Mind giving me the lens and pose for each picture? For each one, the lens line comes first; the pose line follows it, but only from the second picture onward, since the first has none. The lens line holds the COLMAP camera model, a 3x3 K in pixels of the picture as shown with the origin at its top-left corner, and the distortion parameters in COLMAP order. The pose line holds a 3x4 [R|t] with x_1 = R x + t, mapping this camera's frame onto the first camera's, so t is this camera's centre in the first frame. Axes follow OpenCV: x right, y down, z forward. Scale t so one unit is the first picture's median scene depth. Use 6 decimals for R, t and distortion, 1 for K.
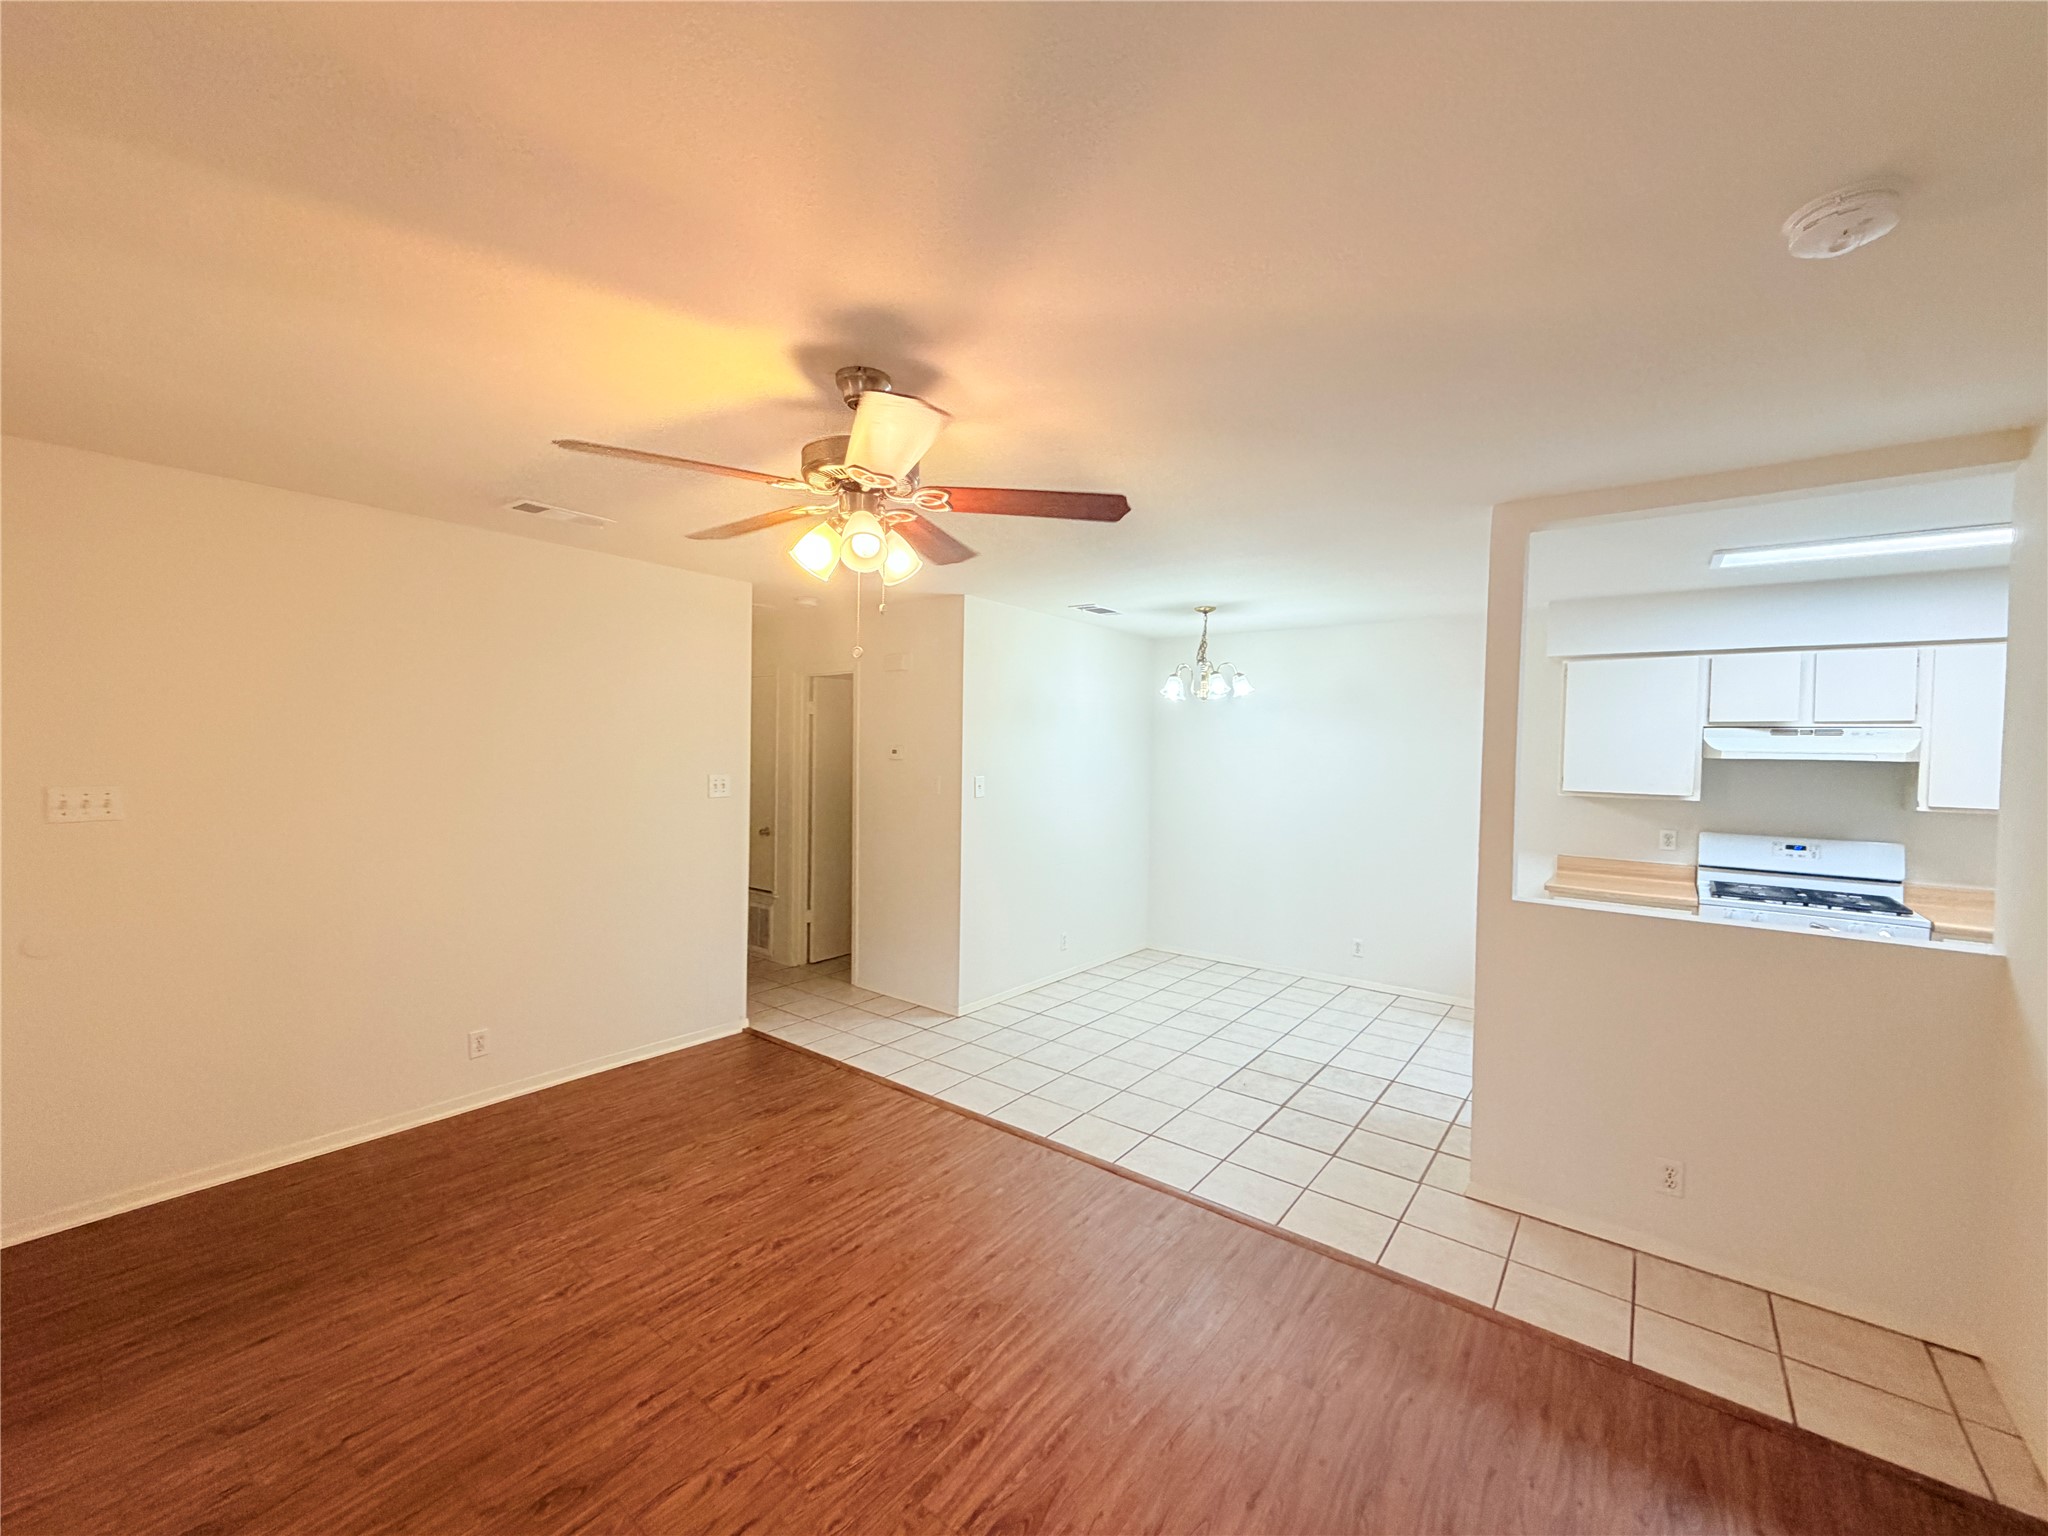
lens RADIAL K [[821.9, 0, 1020.5], [0, 821.9, 766.8], [0, 0, 1]] dist [0.000043, 0.000064]
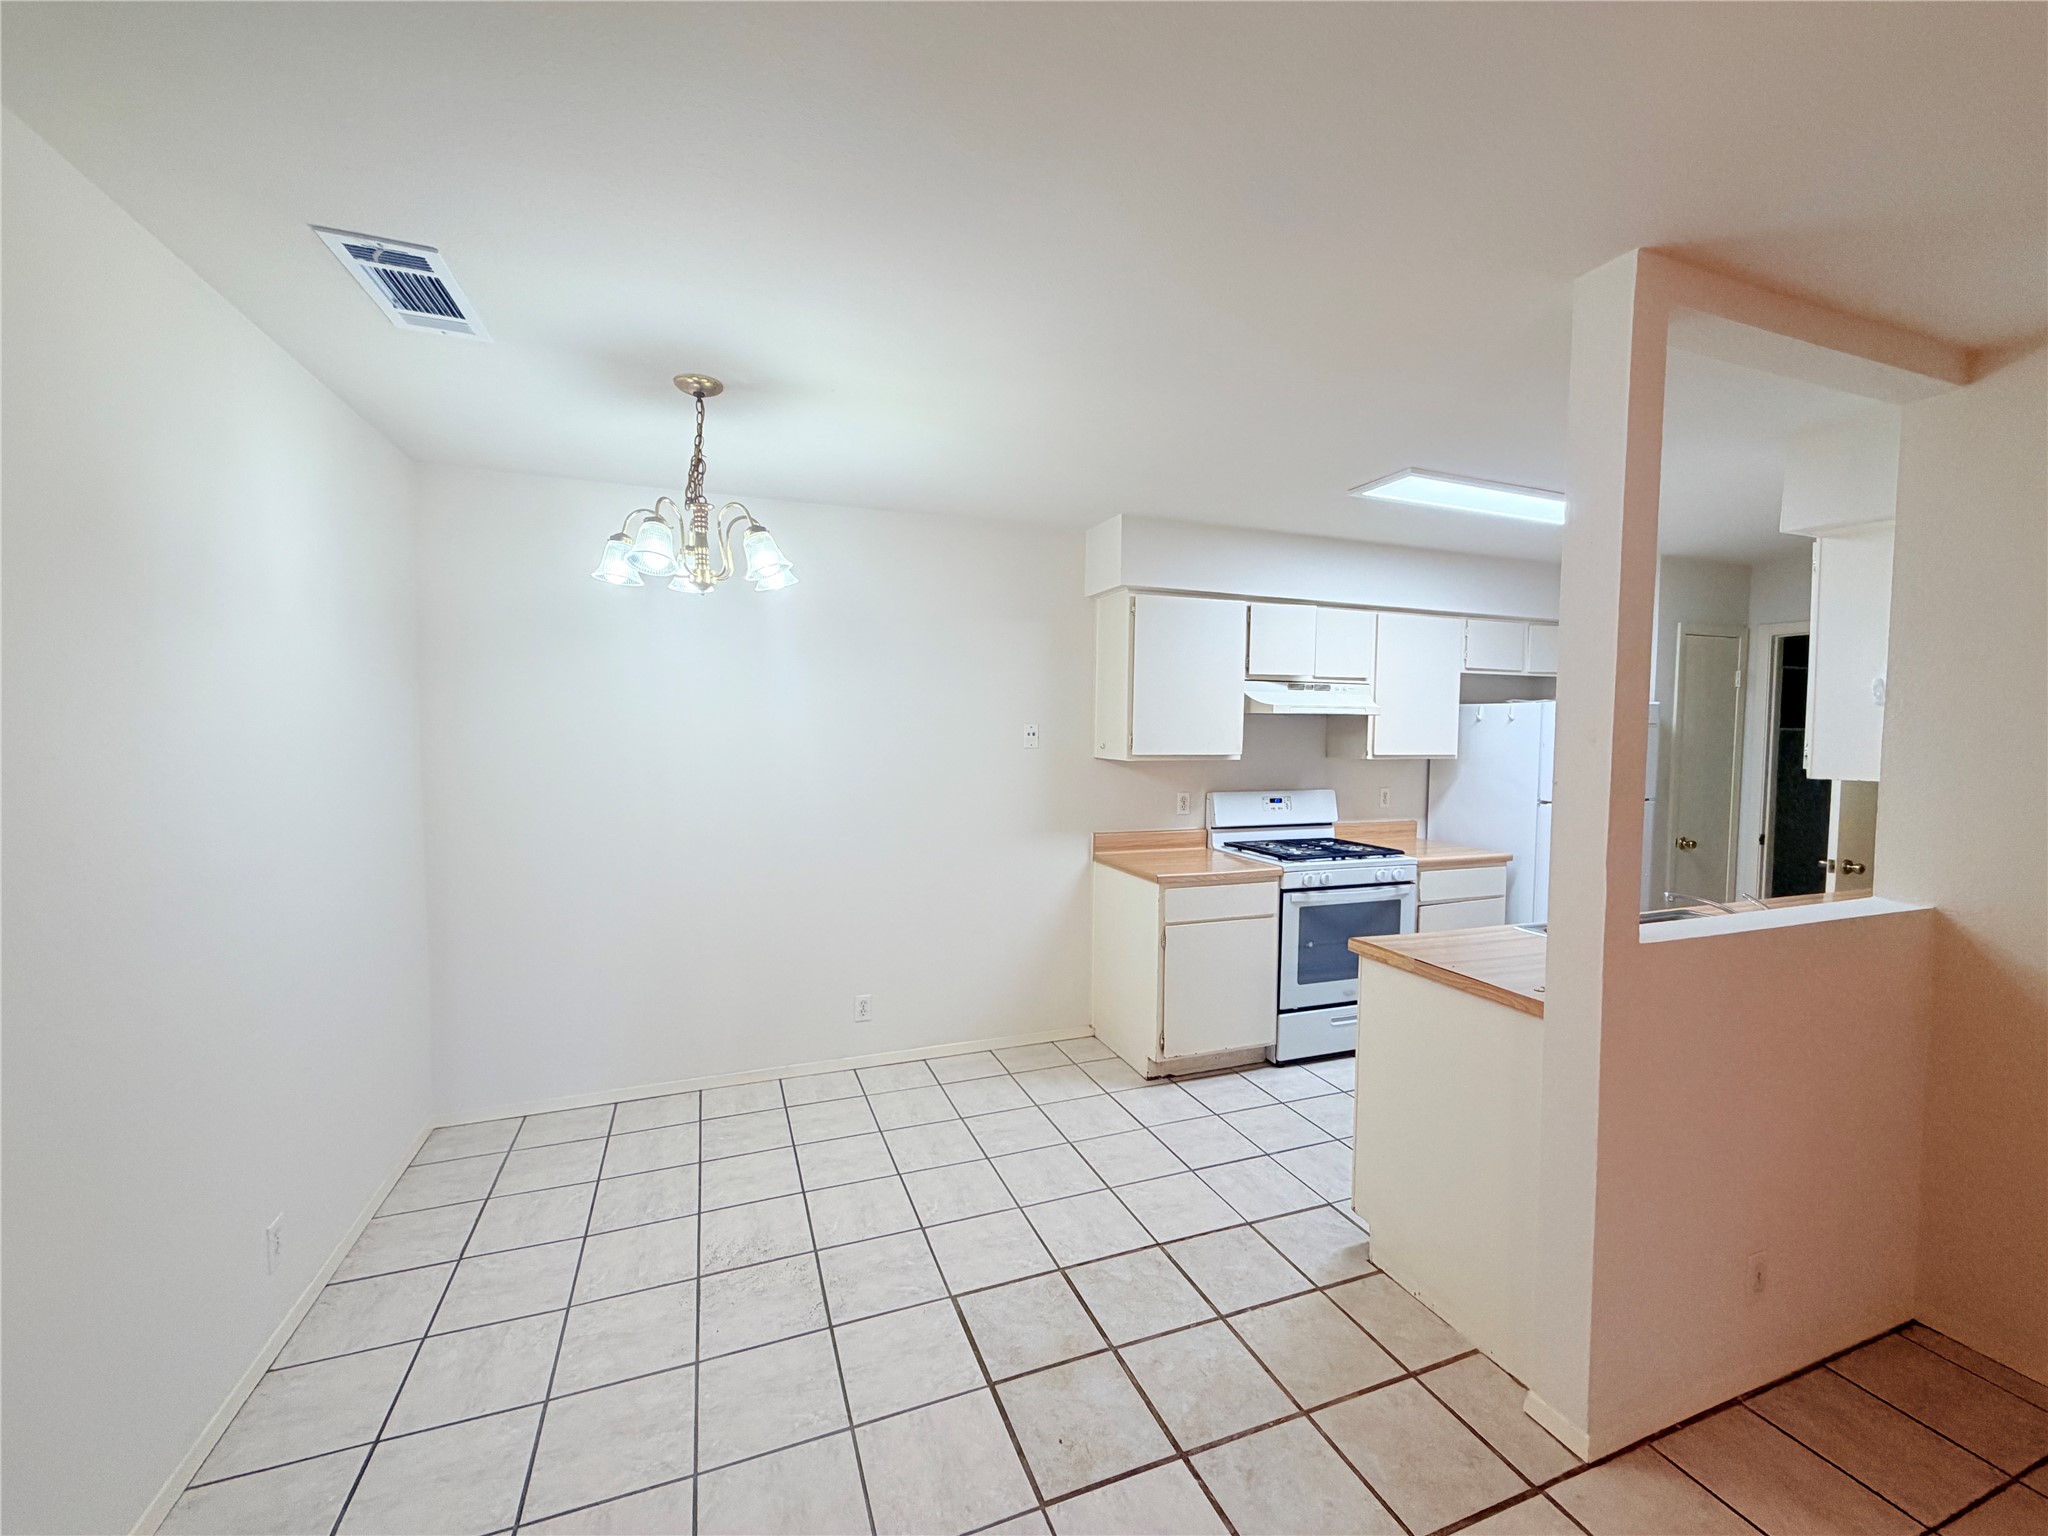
lens RADIAL K [[821.9, 0, 1020.5], [0, 821.9, 766.8], [0, 0, 1]] dist [0.000043, 0.000064]
pose [[0.522288, -0.056804, 0.850875, -0.093524], [0.020664, 0.998329, 0.053965, -0.005576], [-0.852519, -0.010603, 0.522589, 0.742756]]
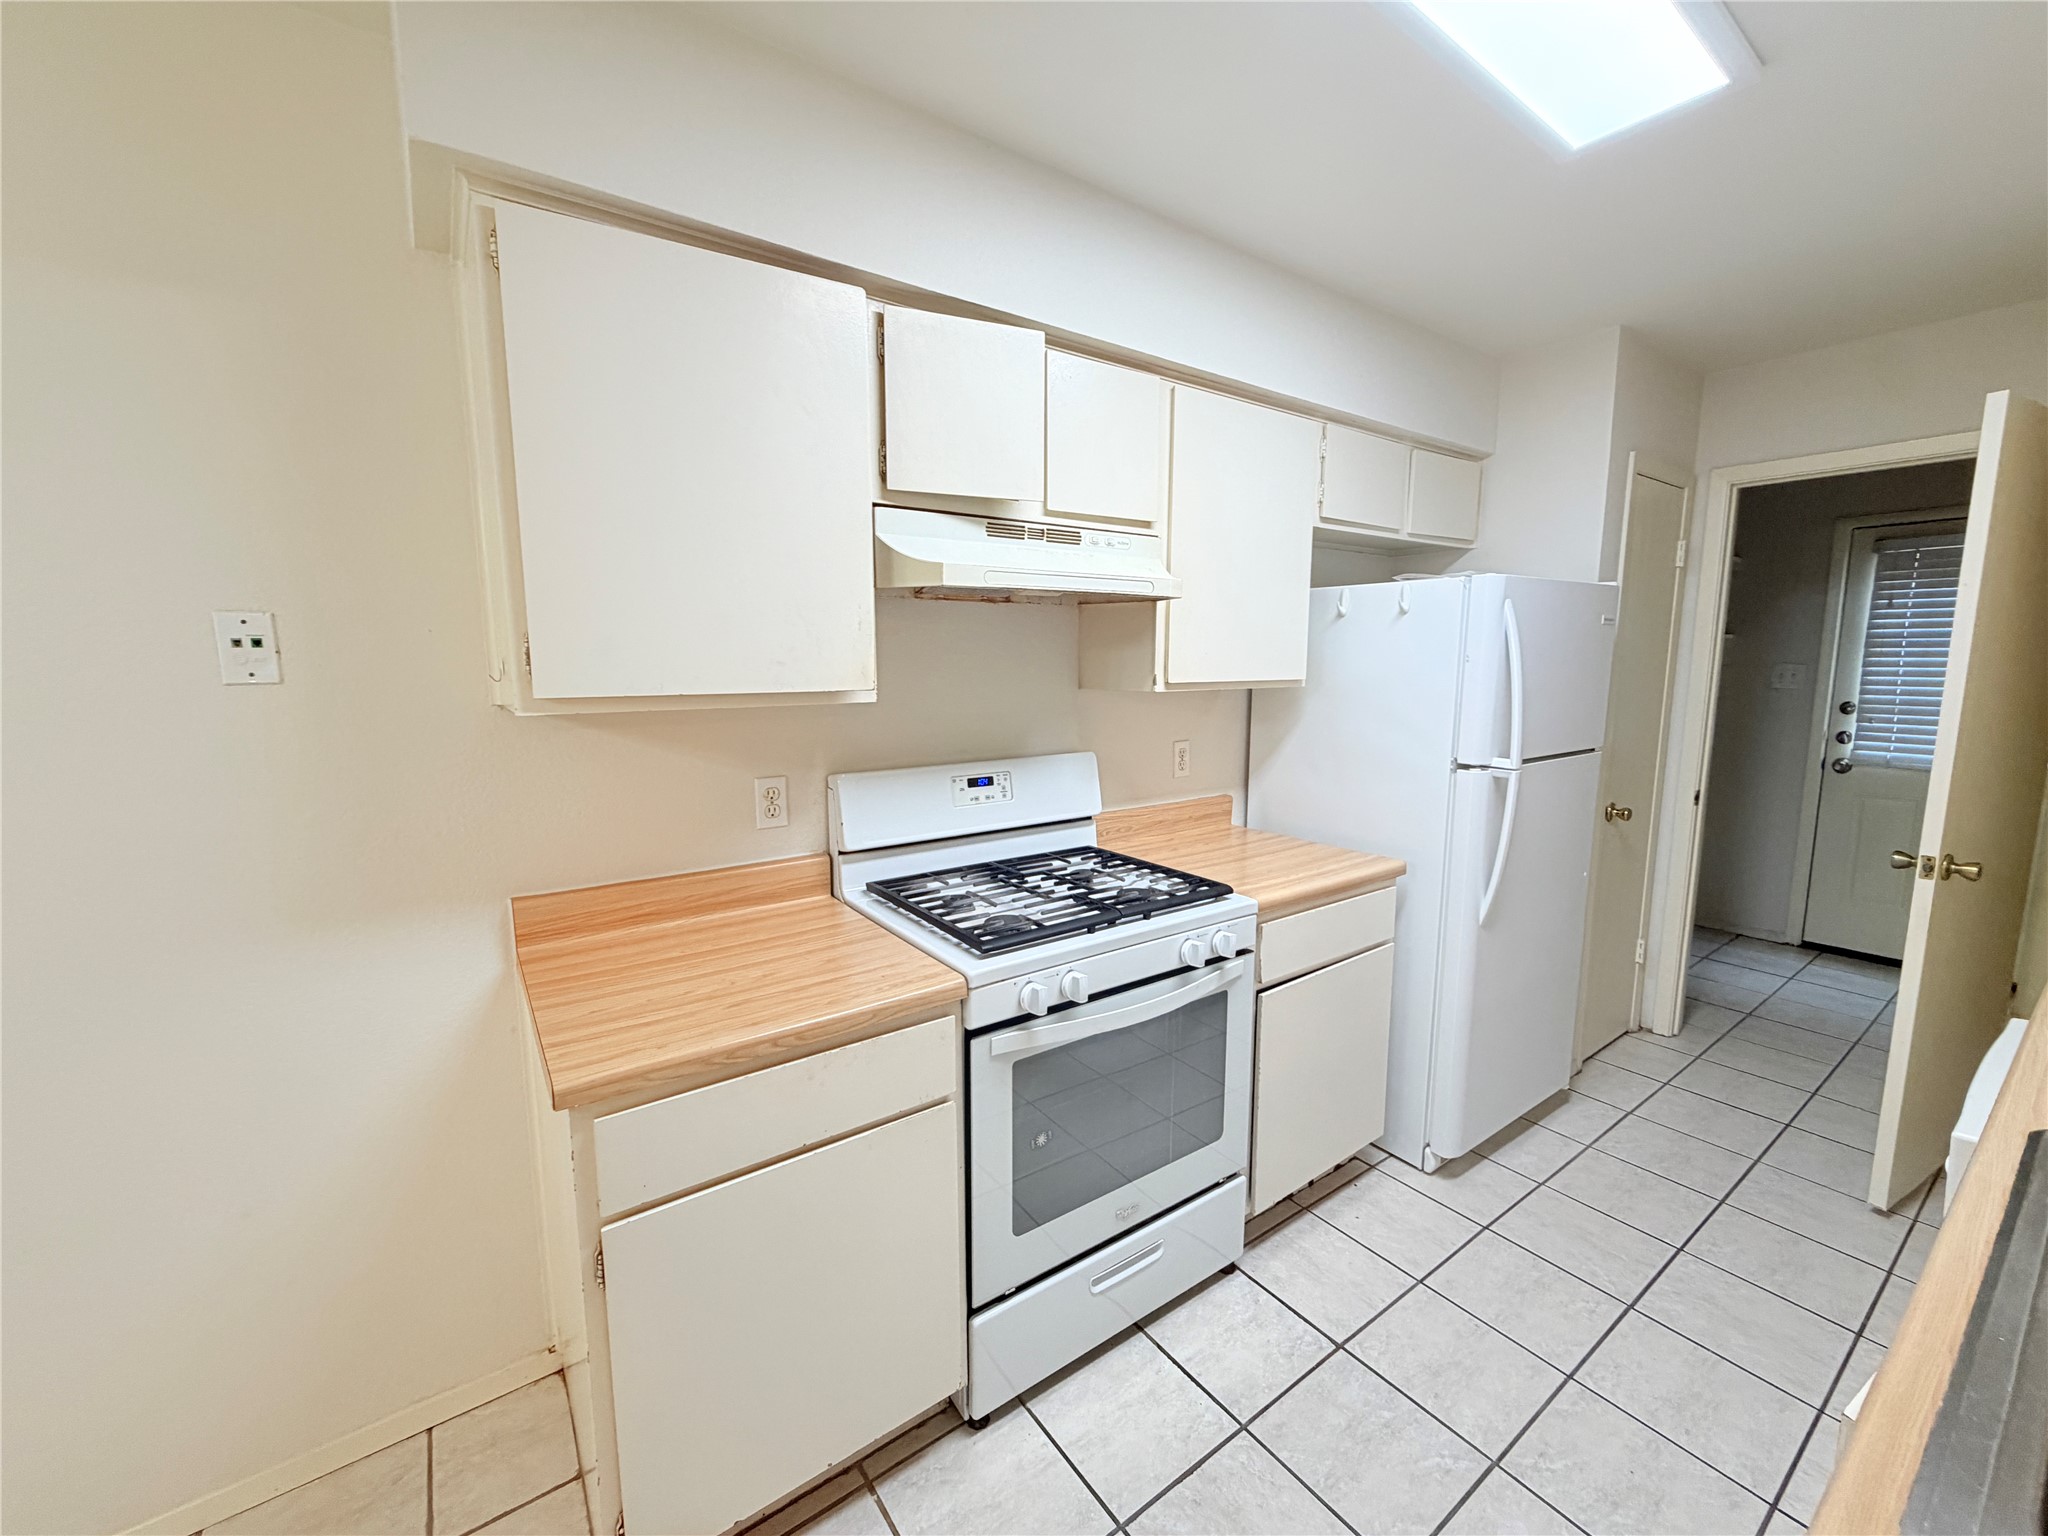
lens RADIAL K [[821.9, 0, 1020.5], [0, 821.9, 766.8], [0, 0, 1]] dist [0.000043, 0.000064]
pose [[0.284232, -0.147142, 0.947397, 0.486049], [0.030210, 0.989037, 0.144546, 0.018511], [-0.958279, -0.012463, 0.285561, 0.842817]]
